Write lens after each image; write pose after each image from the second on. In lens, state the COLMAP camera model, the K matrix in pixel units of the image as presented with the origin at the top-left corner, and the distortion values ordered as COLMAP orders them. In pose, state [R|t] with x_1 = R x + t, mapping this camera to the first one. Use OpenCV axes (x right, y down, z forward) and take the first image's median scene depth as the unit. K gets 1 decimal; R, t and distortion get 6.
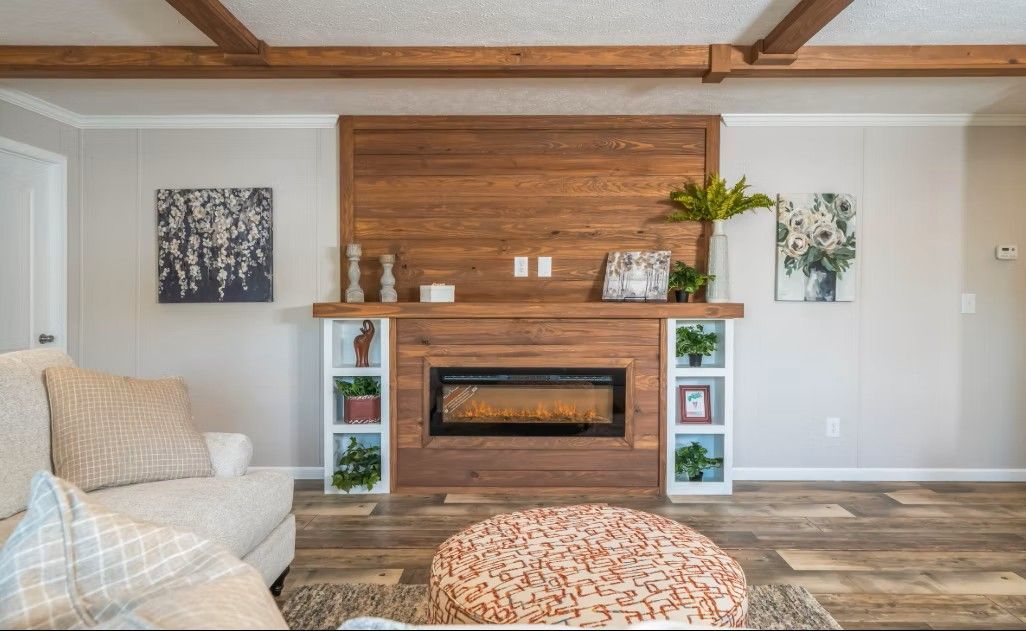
lens RADIAL K [[635.8, 0, 513.0], [0, 635.8, 315.5], [0, 0, 1]] dist [-0.002578, -0.000139]
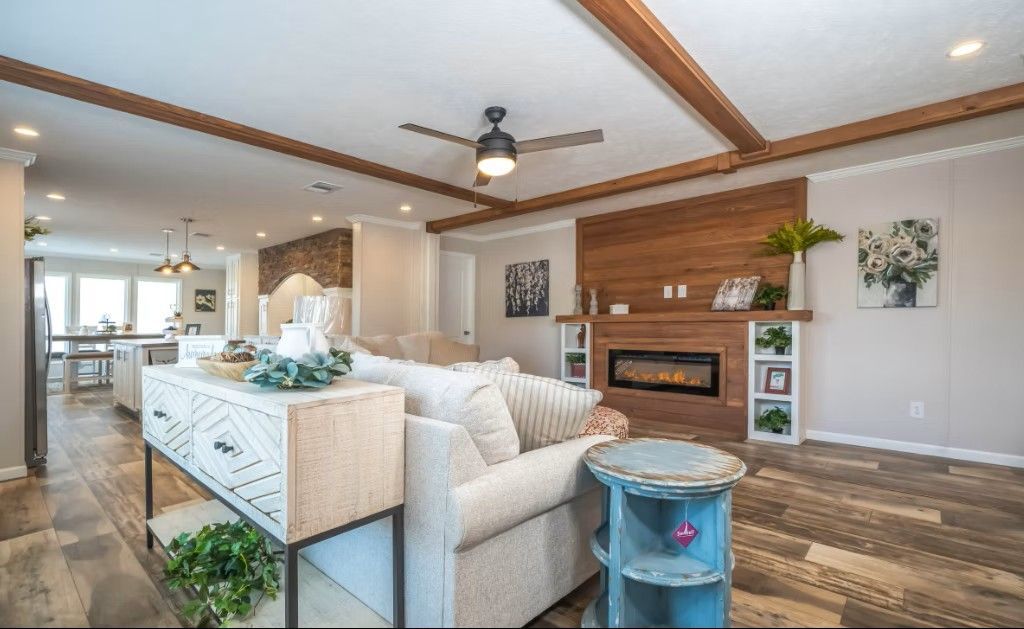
lens RADIAL K [[472.4, 0, 508.1], [0, 472.4, 324.1], [0, 0, 1]] dist [-0.000411, 0.000089]
pose [[0.748395, -0.006833, -0.663218, 0.523184], [-0.007010, 0.999810, -0.018211, 0.033386], [0.663216, 0.018278, 0.748205, -0.206422]]
